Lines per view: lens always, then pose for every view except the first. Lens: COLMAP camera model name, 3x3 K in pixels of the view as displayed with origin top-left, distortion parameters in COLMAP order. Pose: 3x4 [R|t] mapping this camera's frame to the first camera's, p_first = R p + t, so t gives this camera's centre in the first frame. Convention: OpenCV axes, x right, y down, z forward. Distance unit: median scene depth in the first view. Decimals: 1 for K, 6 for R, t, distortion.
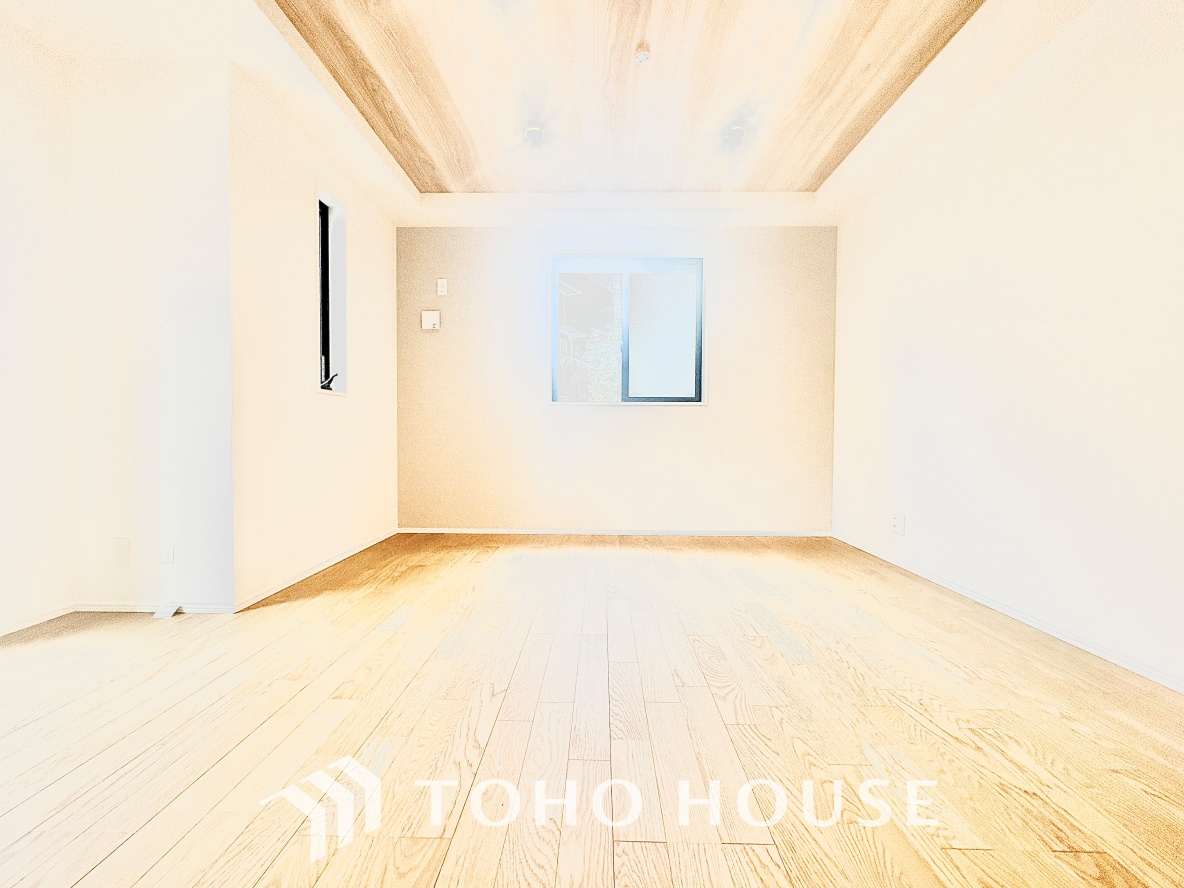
lens RADIAL K [[471.6, 0, 592.1], [0, 471.6, 445.0], [0, 0, 1]] dist [-0.000352, 0.000474]
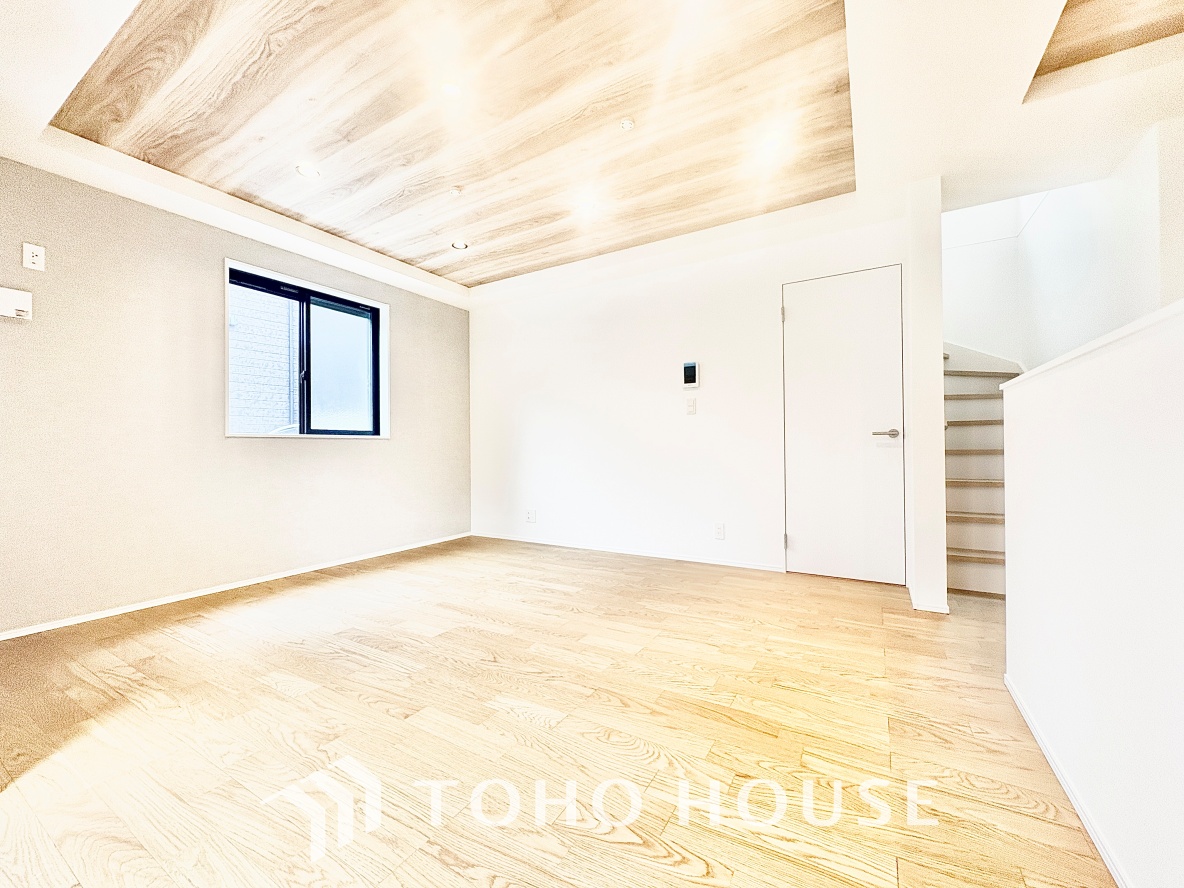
lens RADIAL K [[471.6, 0, 593.1], [0, 471.6, 444.6], [0, 0, 1]] dist [-0.000352, 0.000474]
pose [[0.495307, -0.004082, 0.868709, -0.675508], [0.035349, 0.999255, -0.015459, -0.046973], [-0.867999, 0.038365, 0.495082, 0.006291]]
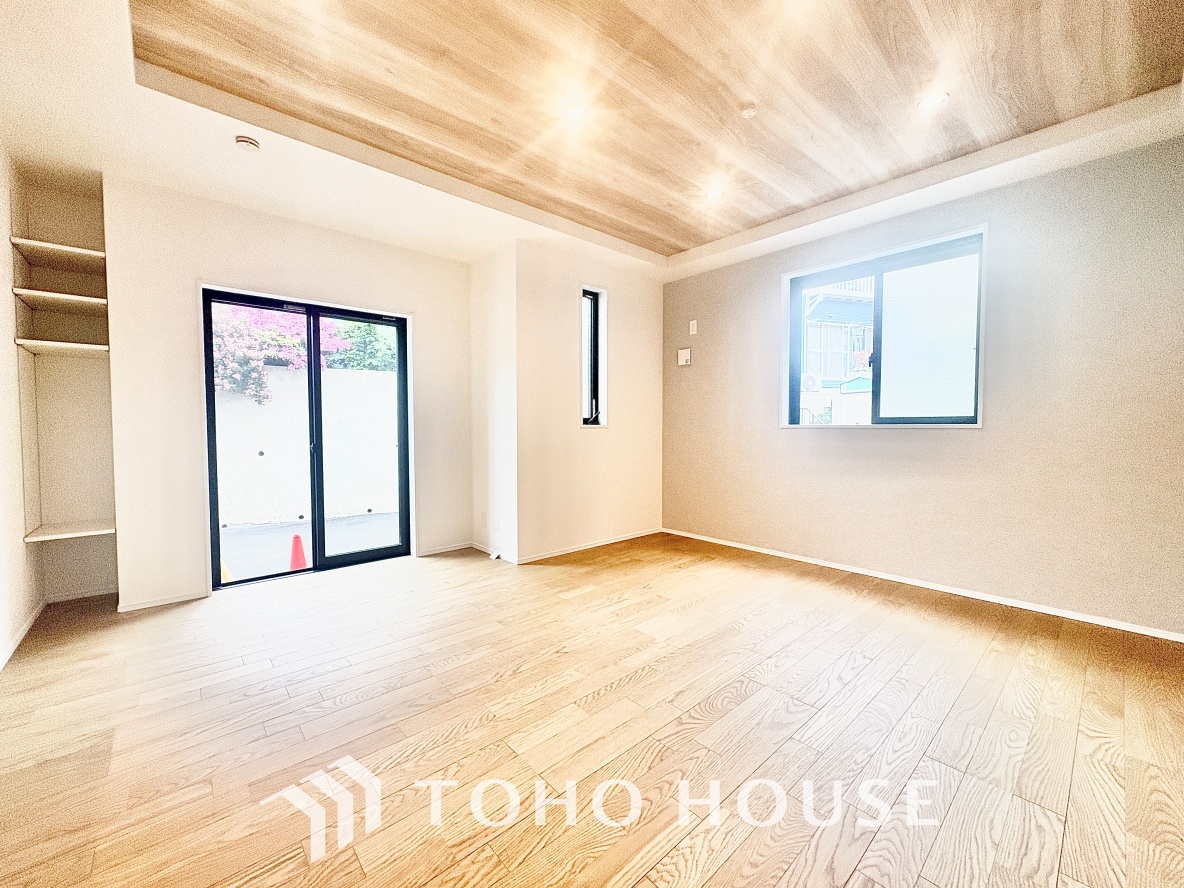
lens RADIAL K [[471.6, 0, 592.5], [0, 471.6, 445.6], [0, 0, 1]] dist [-0.000352, 0.000474]
pose [[0.681199, 0.025444, -0.731656, 0.493954], [-0.016236, 0.999675, 0.019649, -0.082276], [0.731918, -0.001506, 0.681391, 0.031549]]
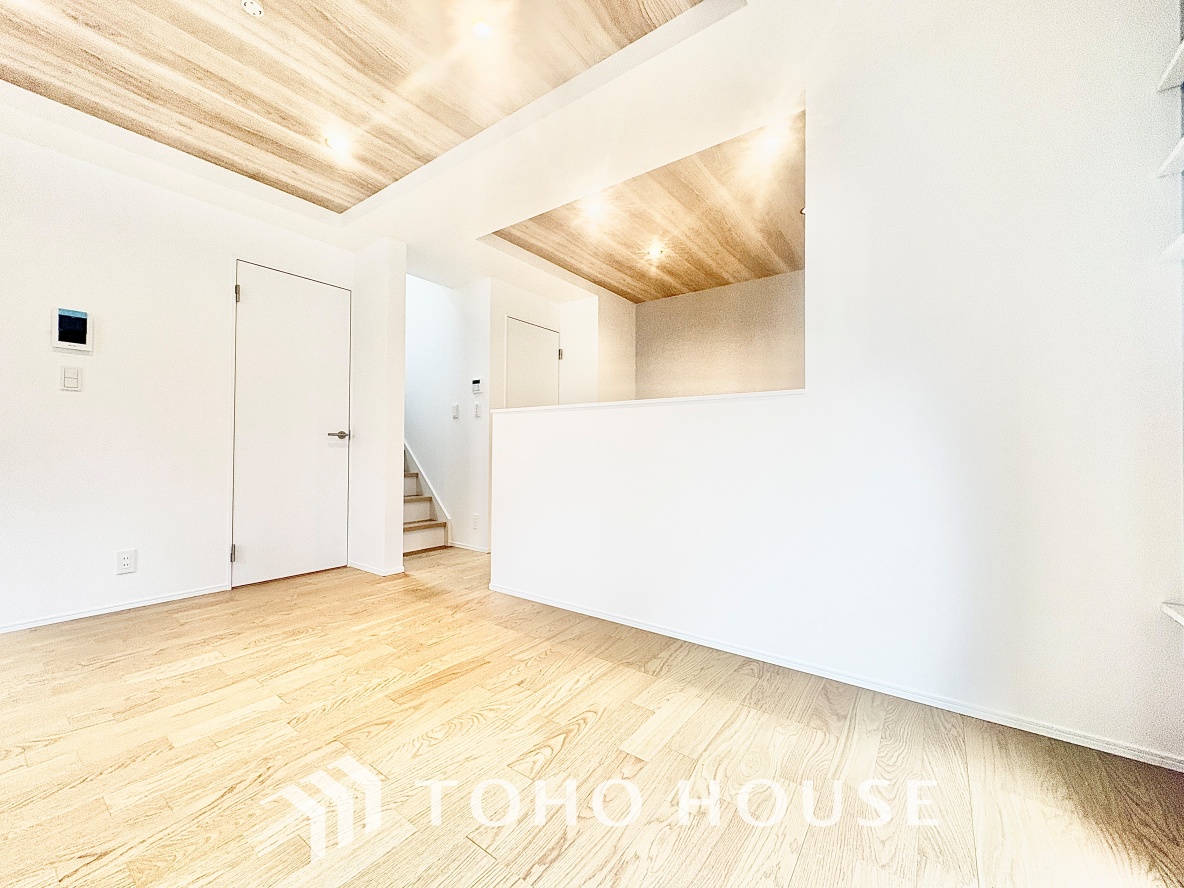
lens RADIAL K [[471.6, 0, 592.4], [0, 471.6, 443.7], [0, 0, 1]] dist [-0.000352, 0.000474]
pose [[-0.818303, -0.002671, 0.574780, -0.644073], [0.004822, 0.999922, 0.011512, -0.053554], [-0.574766, 0.012192, -0.818227, 0.600197]]
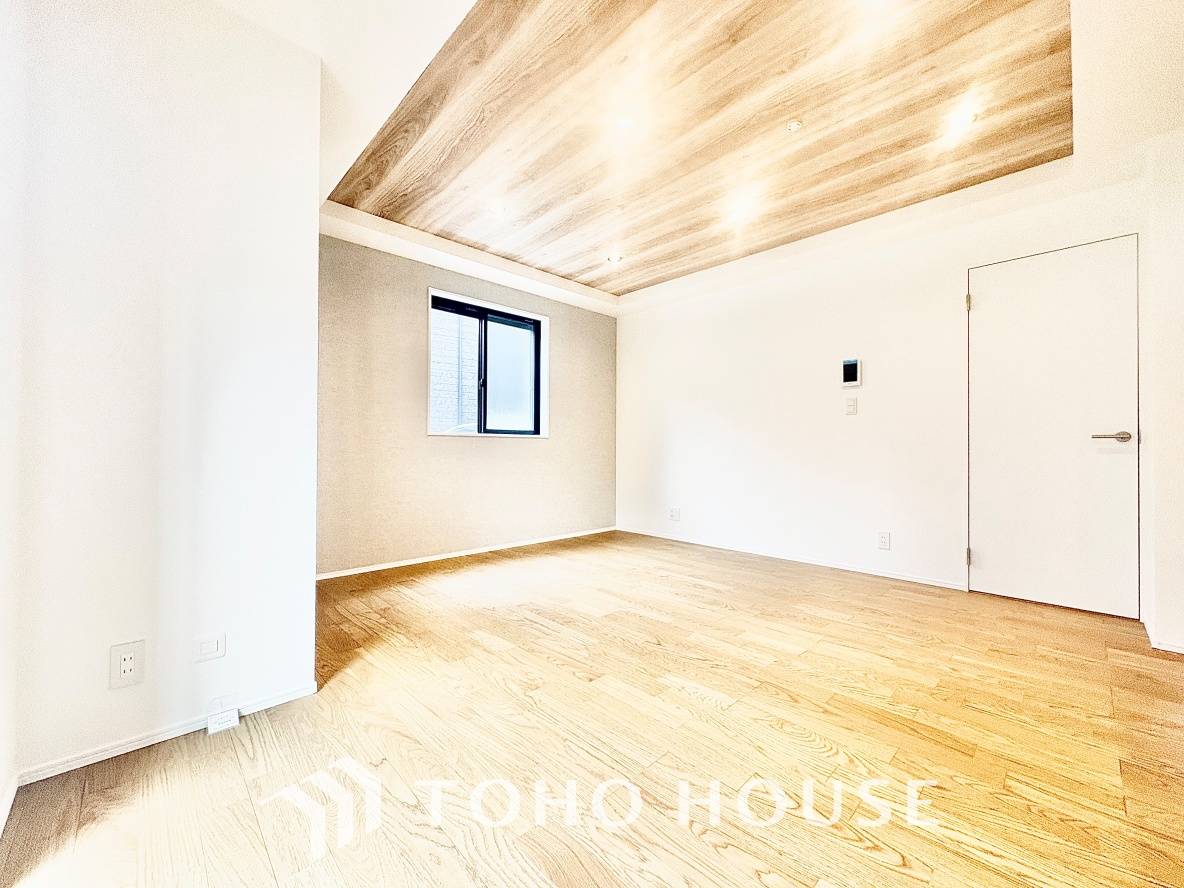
lens RADIAL K [[471.6, 0, 593.2], [0, 471.6, 444.4], [0, 0, 1]] dist [-0.000352, 0.000474]
pose [[0.707013, 0.004281, 0.707187, -0.757881], [0.017359, 0.999575, -0.023406, -0.046834], [-0.706987, 0.028824, 0.706639, 0.023211]]
